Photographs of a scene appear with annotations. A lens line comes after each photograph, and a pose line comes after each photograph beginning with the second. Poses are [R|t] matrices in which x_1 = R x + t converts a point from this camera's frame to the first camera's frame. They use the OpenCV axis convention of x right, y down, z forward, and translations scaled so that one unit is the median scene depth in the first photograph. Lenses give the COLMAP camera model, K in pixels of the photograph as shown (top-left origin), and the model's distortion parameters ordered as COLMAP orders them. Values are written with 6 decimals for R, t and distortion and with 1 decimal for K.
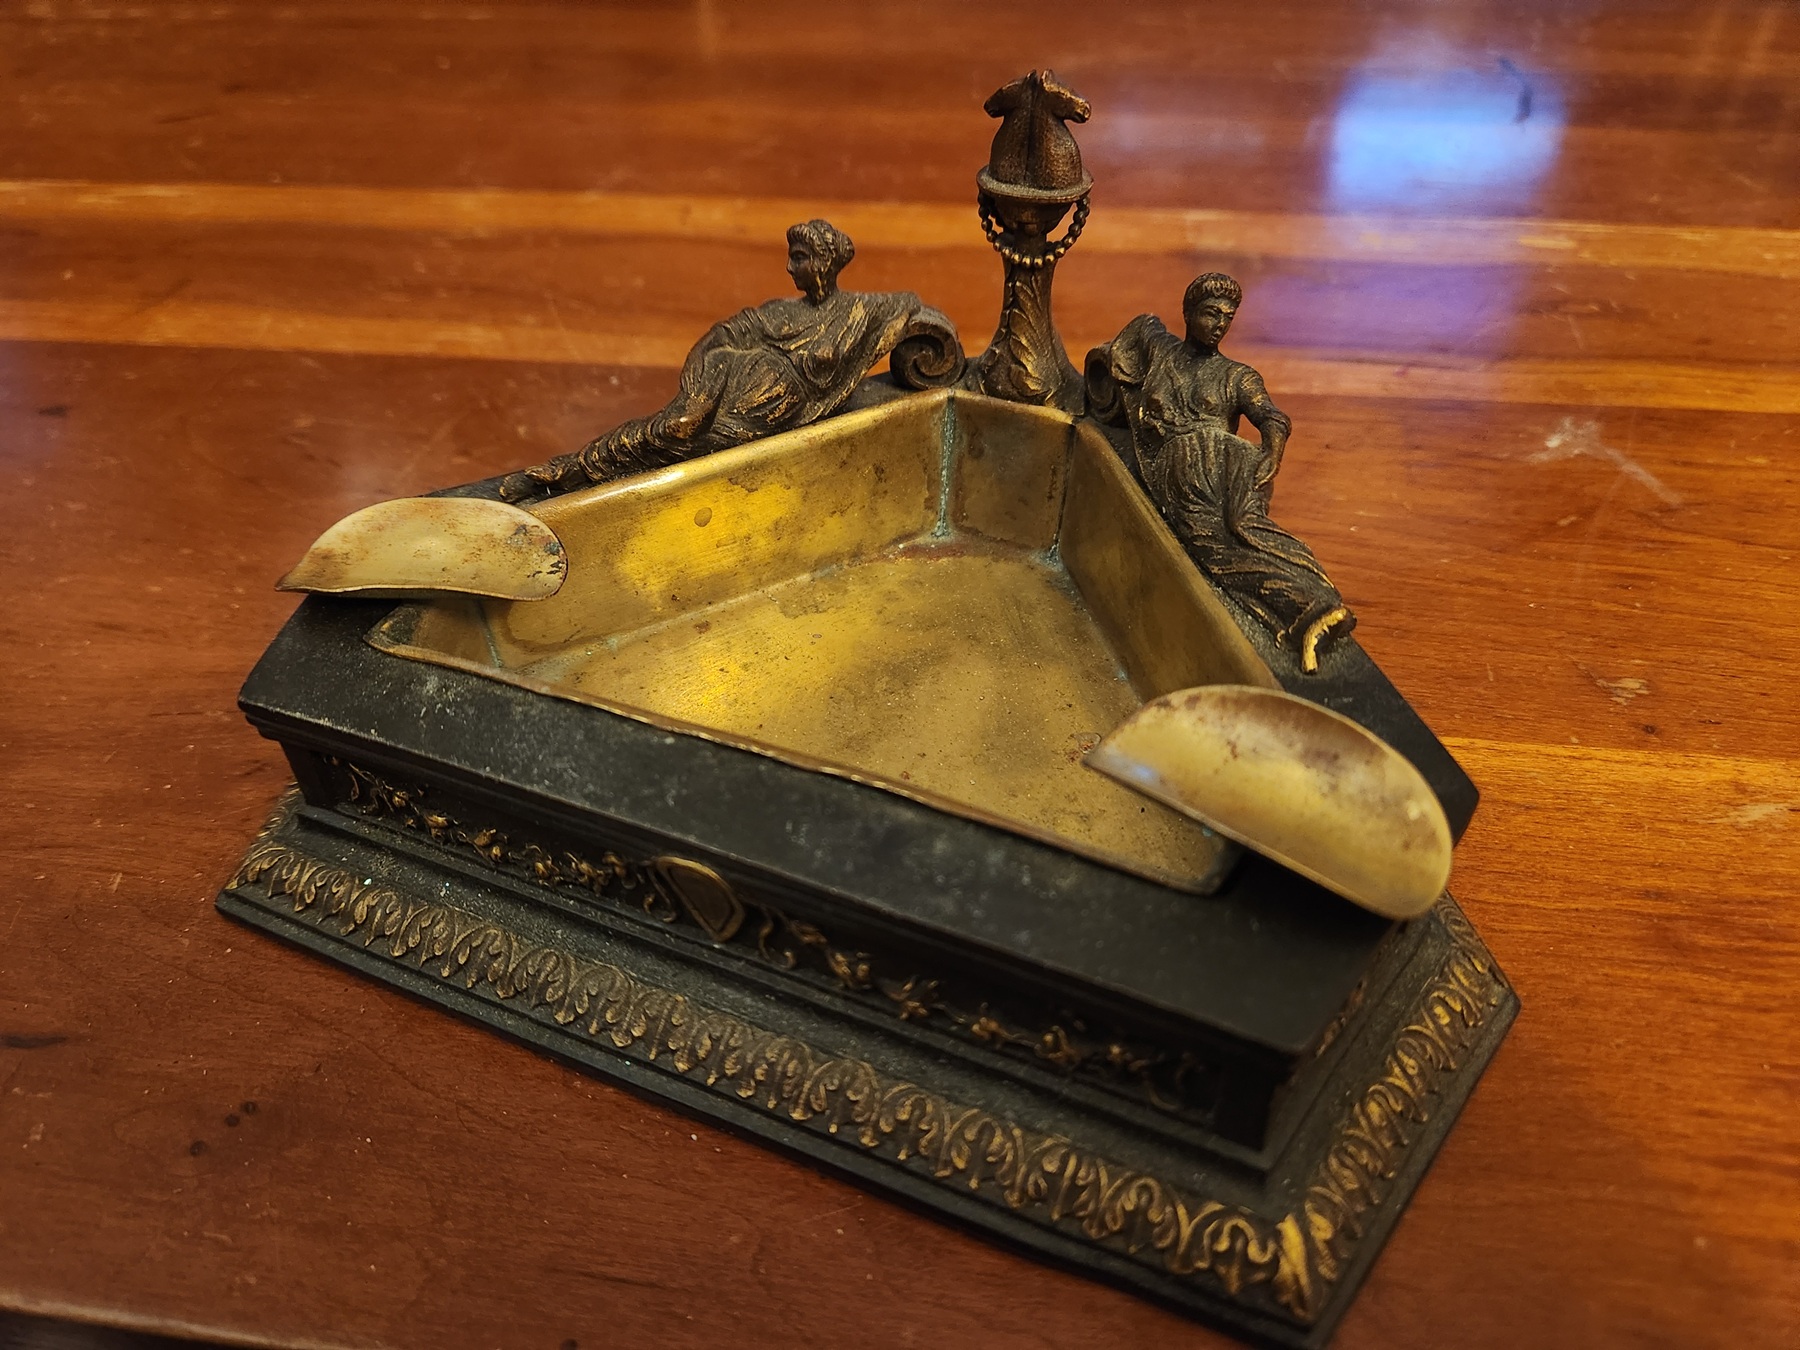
lens RADIAL K [[1243.7, 0, 906.2], [0, 1243.7, 690.6], [0, 0, 1]] dist [0.028471, -0.051308]
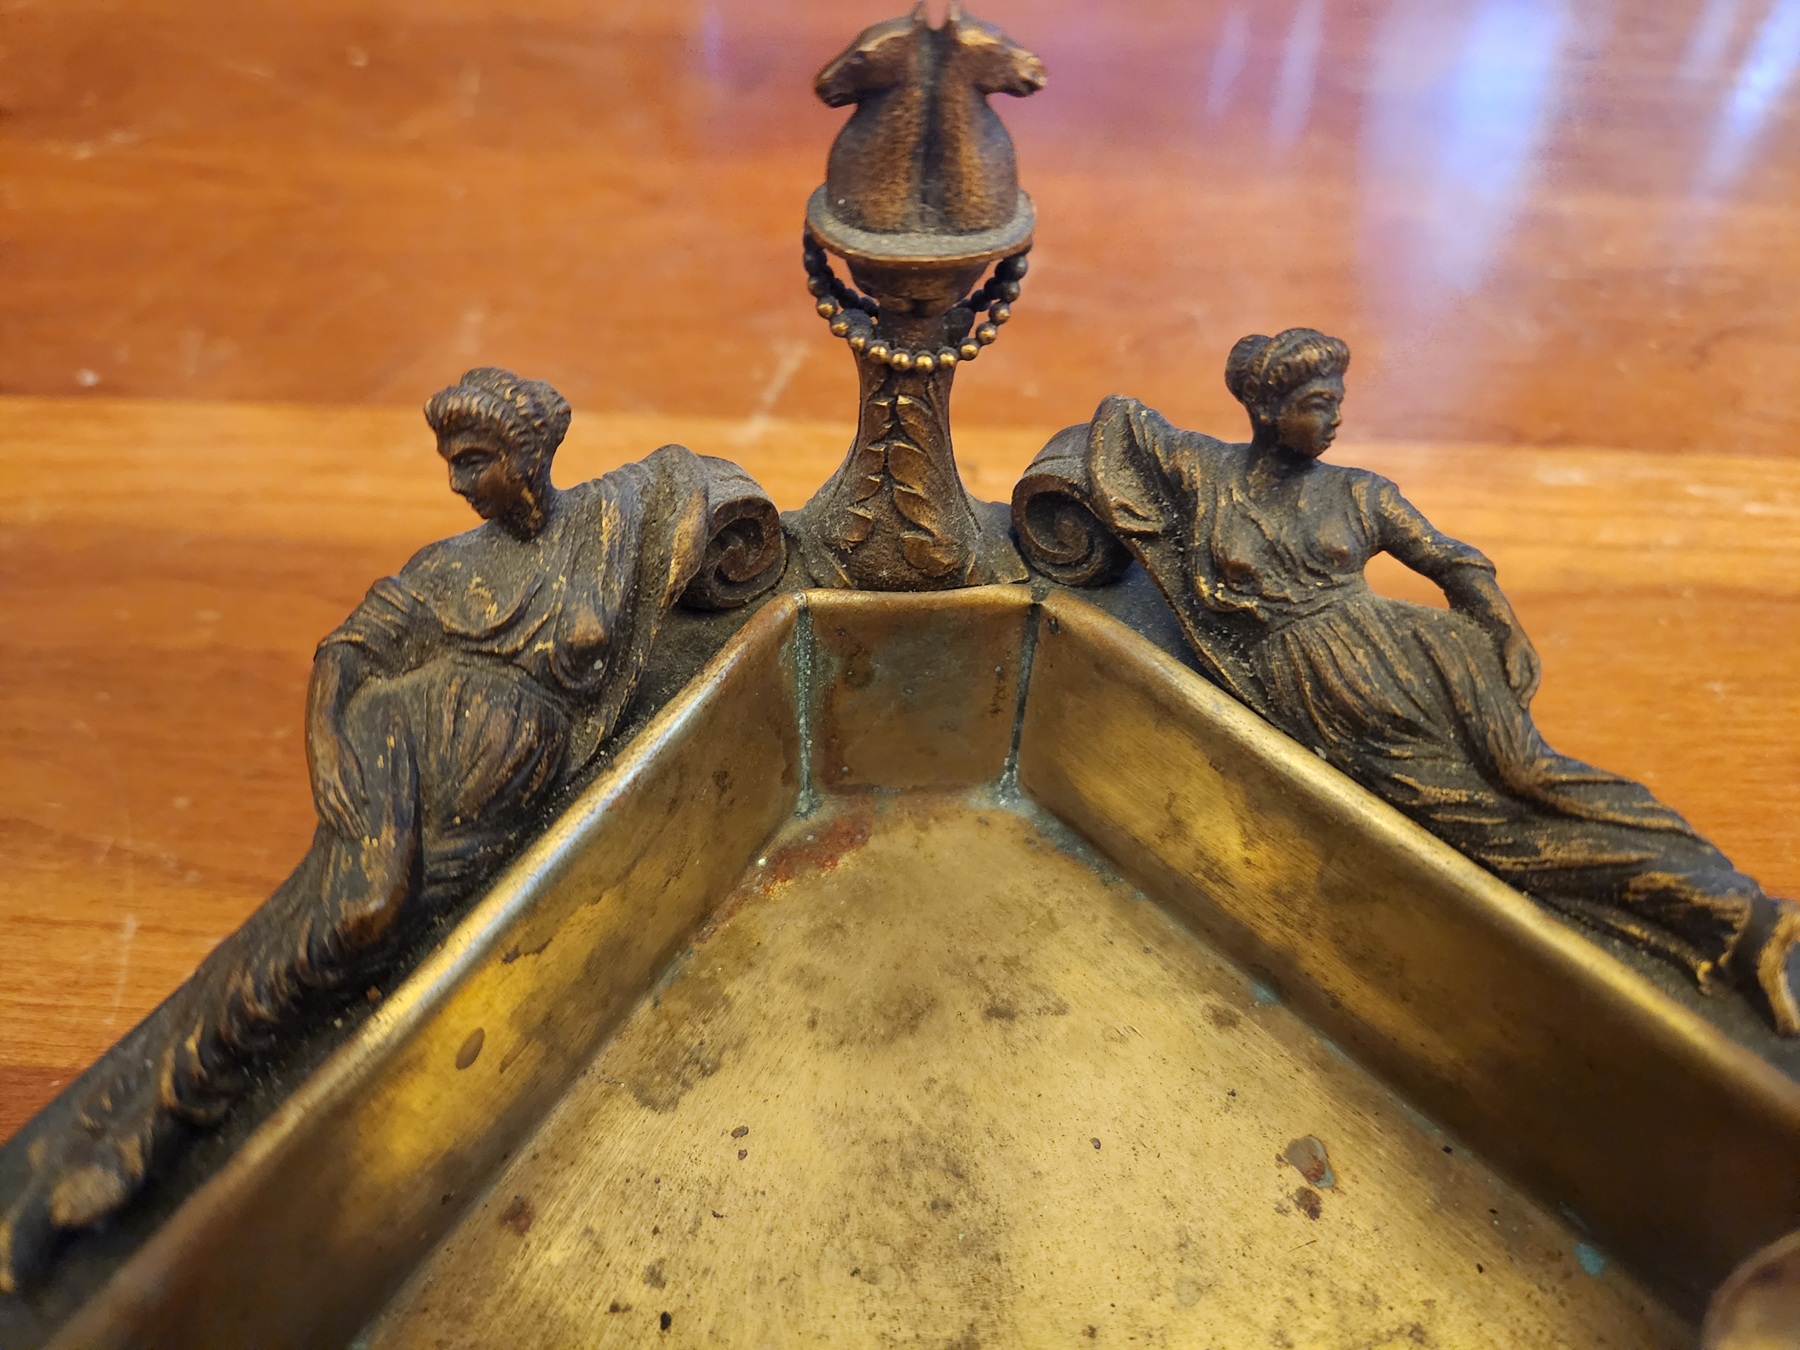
lens RADIAL K [[1261.1, 0, 925.2], [0, 1261.1, 680.1], [0, 0, 1]] dist [-0.024513, -0.002847]
pose [[0.863219, -0.334841, 0.377802, -0.163821], [0.296385, 0.941966, 0.157657, -0.331771], [-0.408667, -0.024117, 0.912365, 0.562908]]
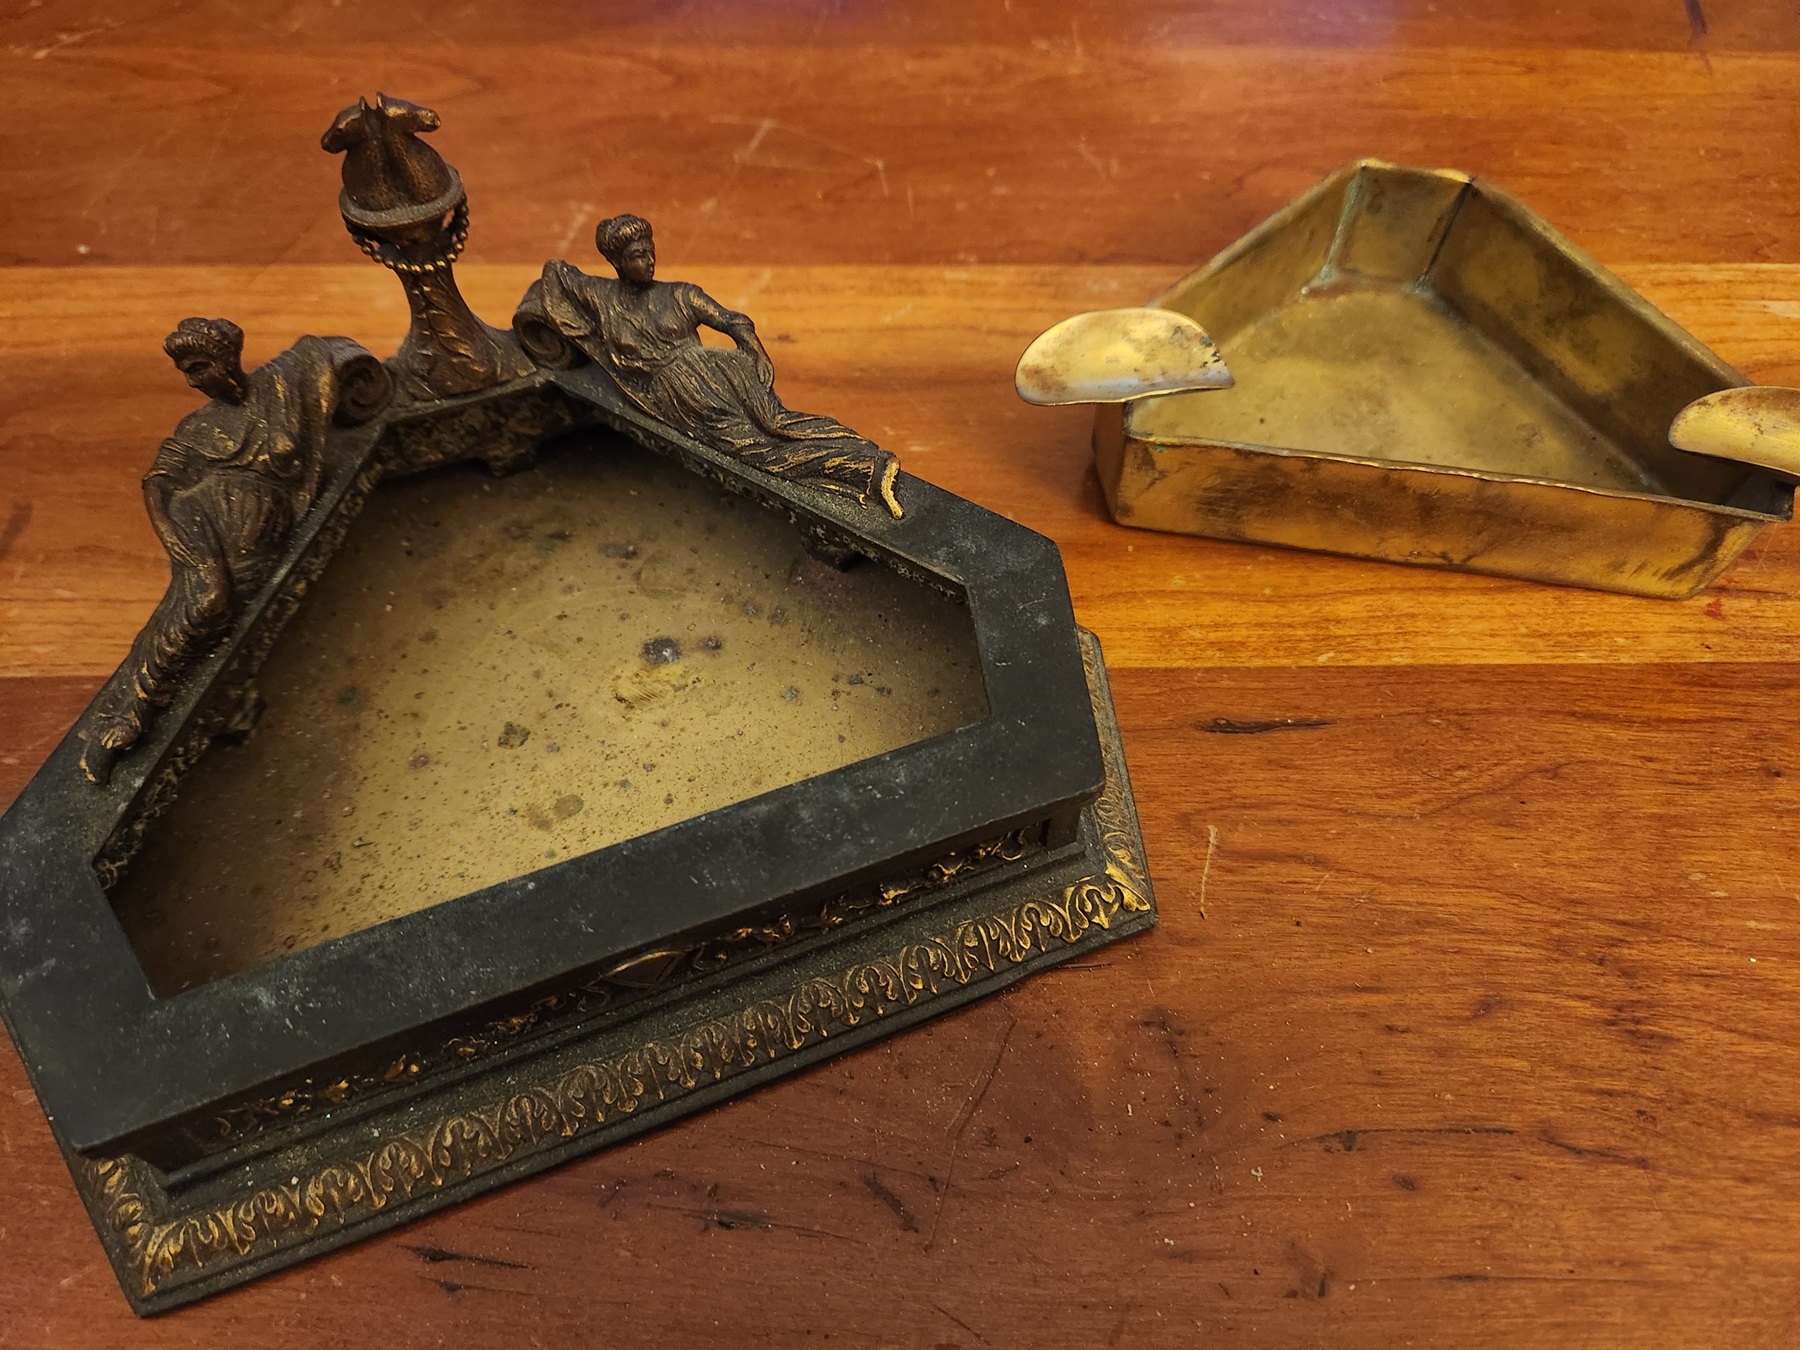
lens RADIAL K [[1227.3, 0, 901.2], [0, 1227.3, 659.1], [0, 0, 1]] dist [0.026379, -0.051561]
pose [[0.701921, -0.573108, 0.422911, -0.254901], [0.443177, 0.816249, 0.370582, -0.315952], [-0.557585, -0.072695, 0.826931, -0.043751]]
